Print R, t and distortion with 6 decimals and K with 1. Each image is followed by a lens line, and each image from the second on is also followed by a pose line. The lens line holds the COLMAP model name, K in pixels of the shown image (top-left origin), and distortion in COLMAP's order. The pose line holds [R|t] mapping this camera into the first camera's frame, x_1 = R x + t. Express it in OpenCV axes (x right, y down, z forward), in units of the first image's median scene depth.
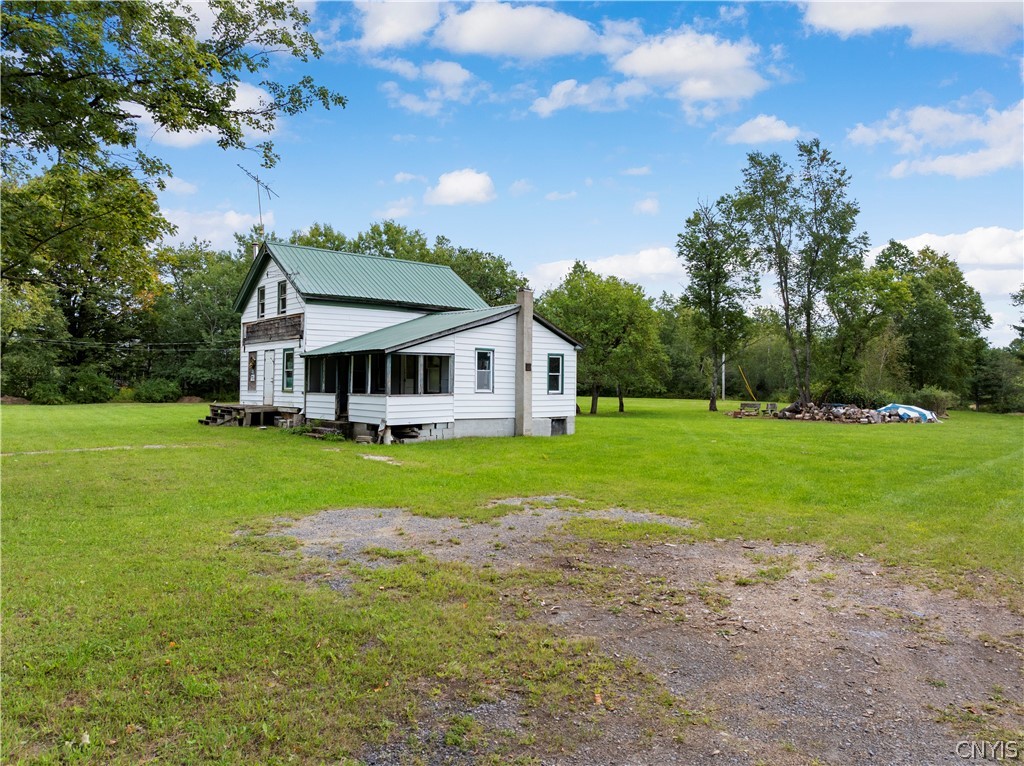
lens RADIAL K [[719.0, 0, 512.0], [0, 719.0, 383.0], [0, 0, 1]] dist [0.002276, -0.000453]
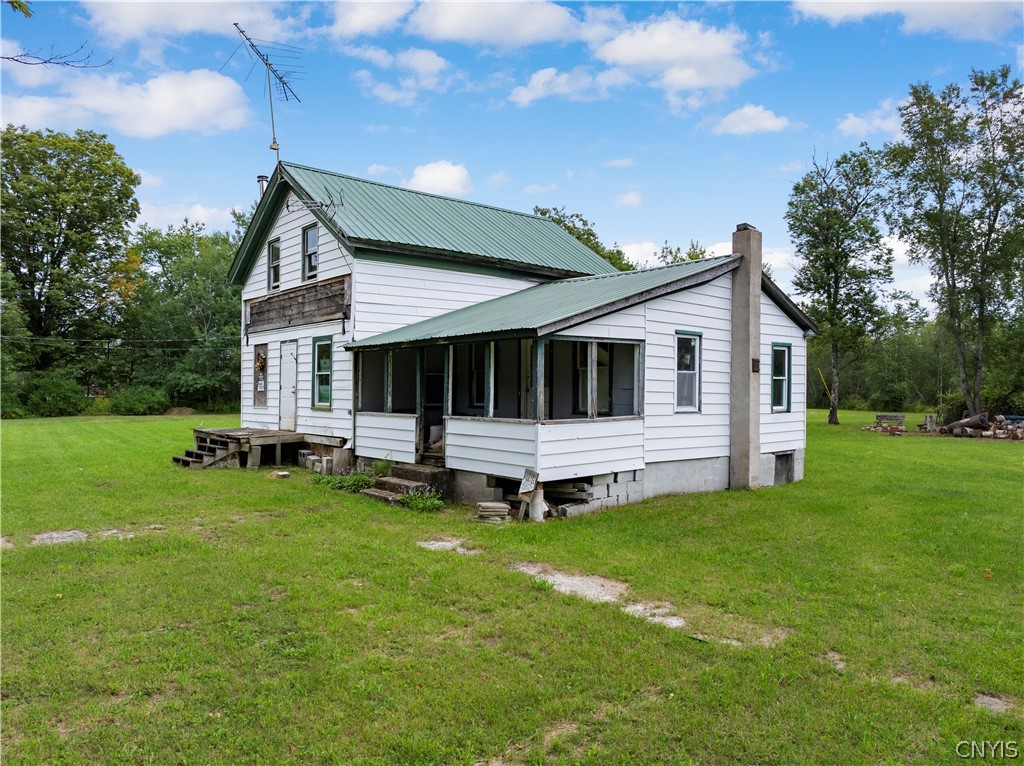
lens RADIAL K [[709.8, 0, 512.2], [0, 709.8, 399.7], [0, 0, 1]] dist [-0.004579, -0.002285]
pose [[0.999981, -0.003764, 0.004868, -0.158693], [0.003682, 0.999851, 0.016874, -0.005265], [-0.004931, -0.016856, 0.999846, 0.416762]]
